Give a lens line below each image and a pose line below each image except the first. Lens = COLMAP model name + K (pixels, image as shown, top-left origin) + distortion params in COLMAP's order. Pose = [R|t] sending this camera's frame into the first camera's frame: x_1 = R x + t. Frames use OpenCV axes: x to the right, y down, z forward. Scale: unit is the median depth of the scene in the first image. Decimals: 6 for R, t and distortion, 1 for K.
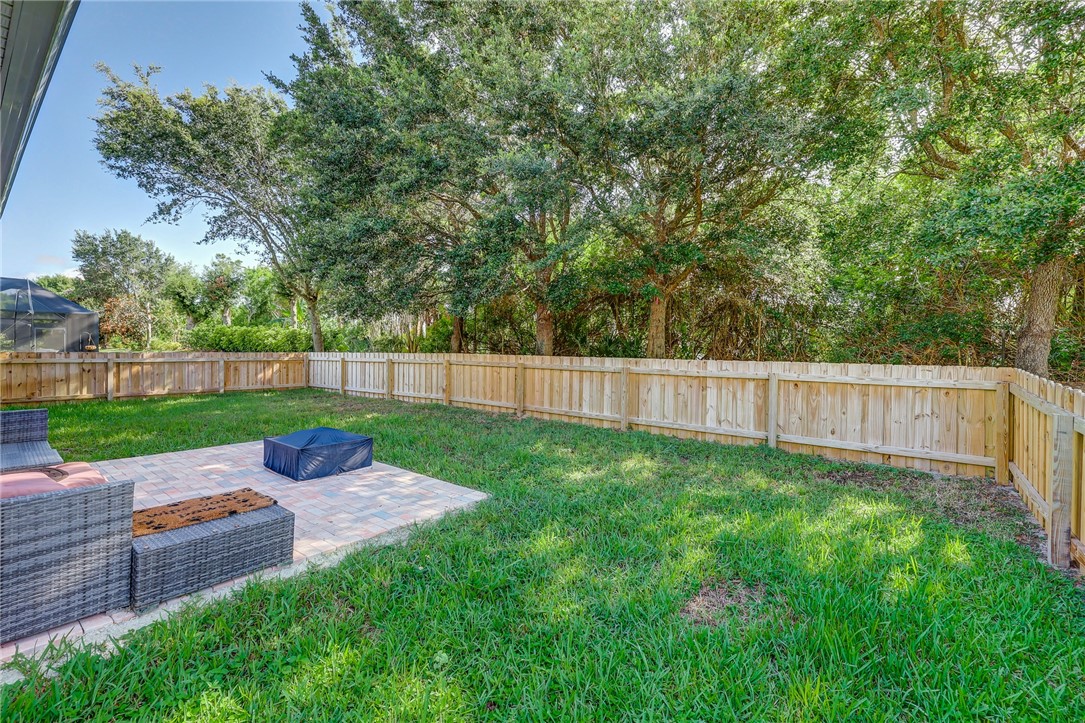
lens RADIAL K [[464.2, 0, 535.6], [0, 464.2, 354.8], [0, 0, 1]] dist [0.002369, -0.001808]
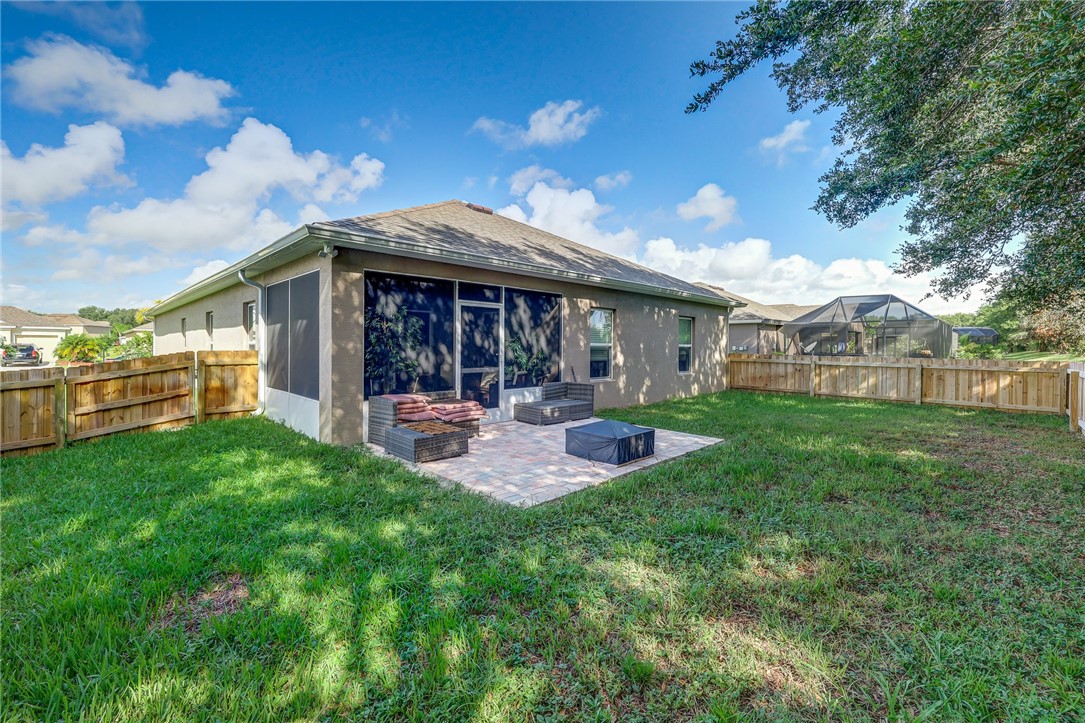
lens RADIAL K [[464.2, 0, 535.7], [0, 464.2, 354.6], [0, 0, 1]] dist [0.002369, -0.001808]
pose [[-0.127592, 0.012546, -0.991747, 0.329176], [-0.023911, 0.999590, 0.015721, -0.009345], [0.991539, 0.025719, -0.127239, 0.449518]]
